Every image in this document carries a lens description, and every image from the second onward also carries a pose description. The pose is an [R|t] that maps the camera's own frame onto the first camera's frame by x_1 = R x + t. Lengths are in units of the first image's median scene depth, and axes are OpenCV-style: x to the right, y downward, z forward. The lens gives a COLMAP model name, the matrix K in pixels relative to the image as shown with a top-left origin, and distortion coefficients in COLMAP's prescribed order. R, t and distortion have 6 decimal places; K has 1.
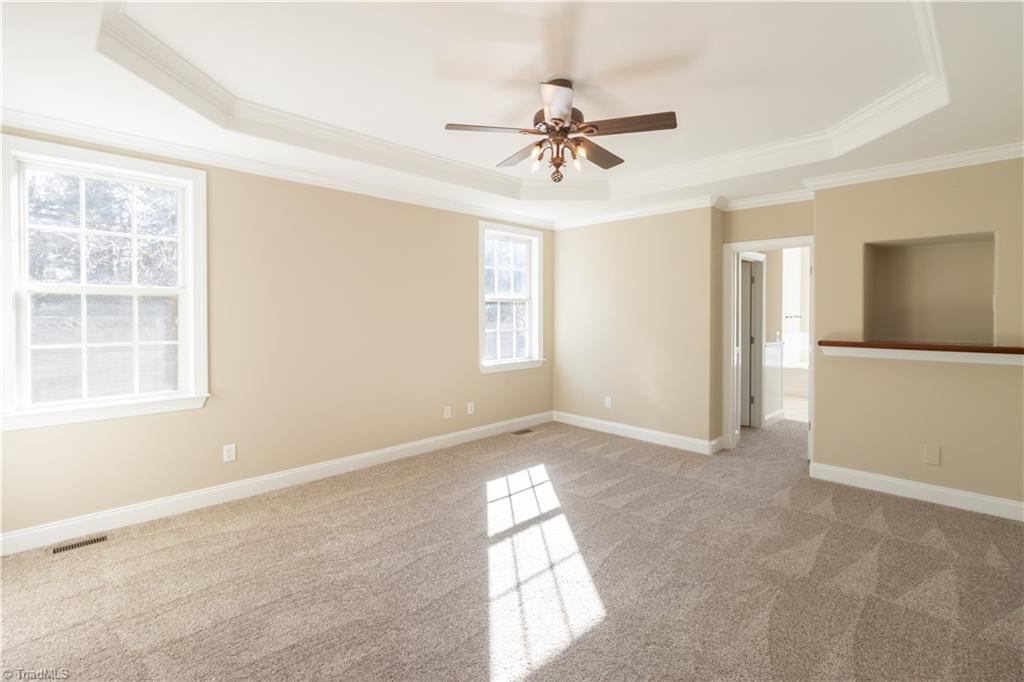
lens RADIAL K [[479.5, 0, 504.1], [0, 479.5, 315.7], [0, 0, 1]] dist [0.001277, 0.000487]
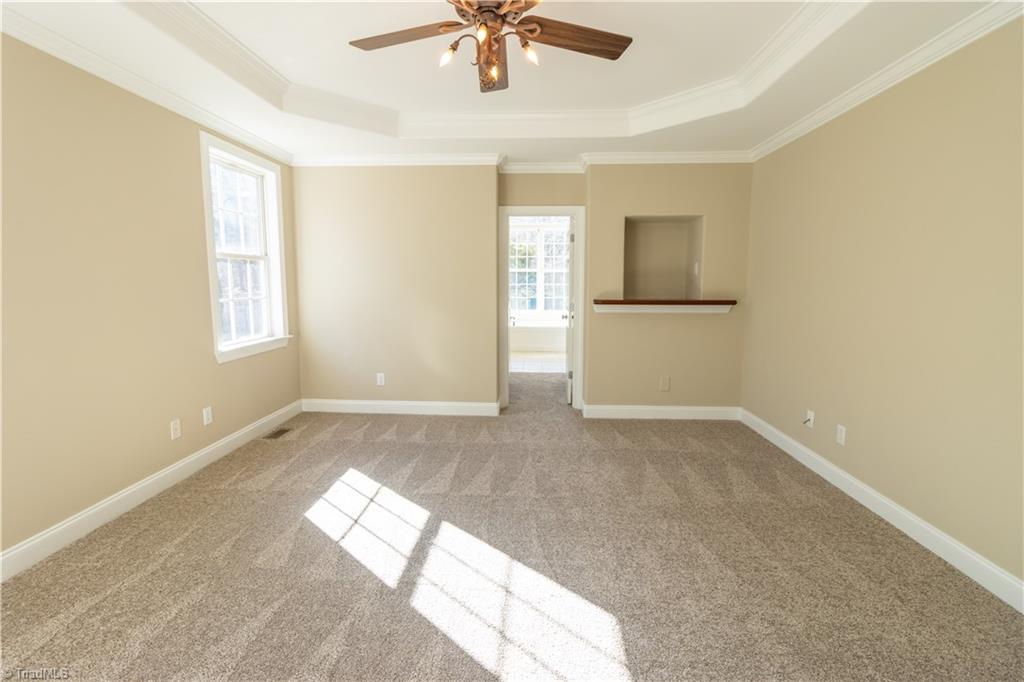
lens RADIAL K [[479.5, 0, 515.6], [0, 479.5, 330.0], [0, 0, 1]] dist [0.001277, 0.000487]
pose [[0.734100, -0.069997, 0.675424, -0.259650], [0.003312, 0.995030, 0.099519, 0.008384], [-0.679033, -0.070820, 0.730683, 0.286540]]
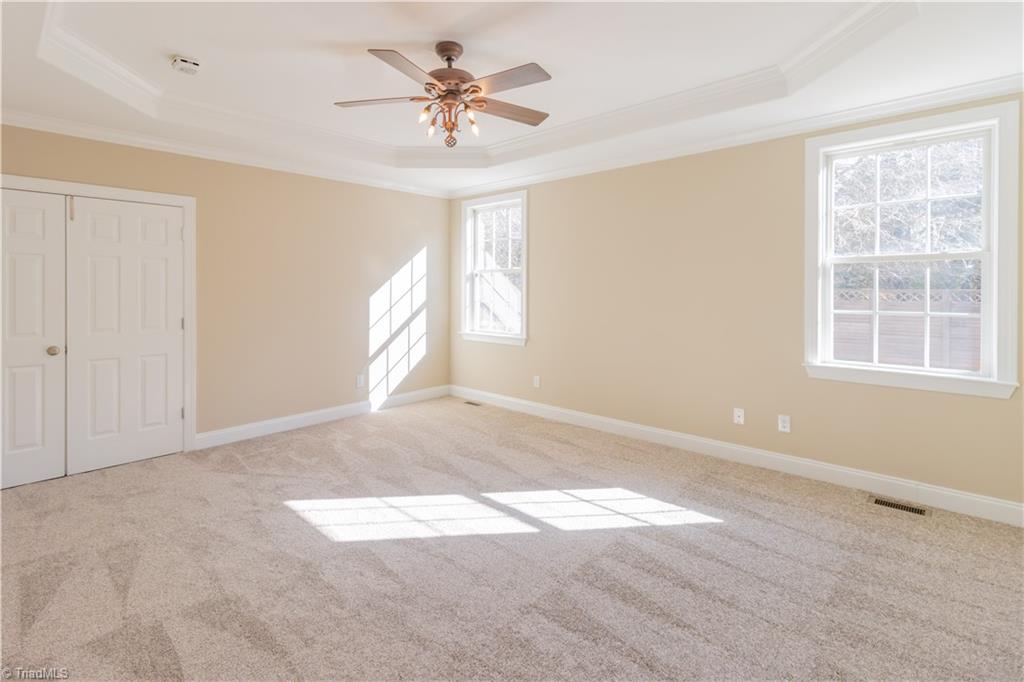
lens RADIAL K [[479.5, 0, 501.3], [0, 479.5, 291.9], [0, 0, 1]] dist [0.001277, 0.000487]
pose [[0.043555, 0.016486, -0.998915, 0.765363], [-0.000704, 0.999864, 0.016471, -0.004843], [0.999051, -0.000014, 0.043561, 0.743690]]
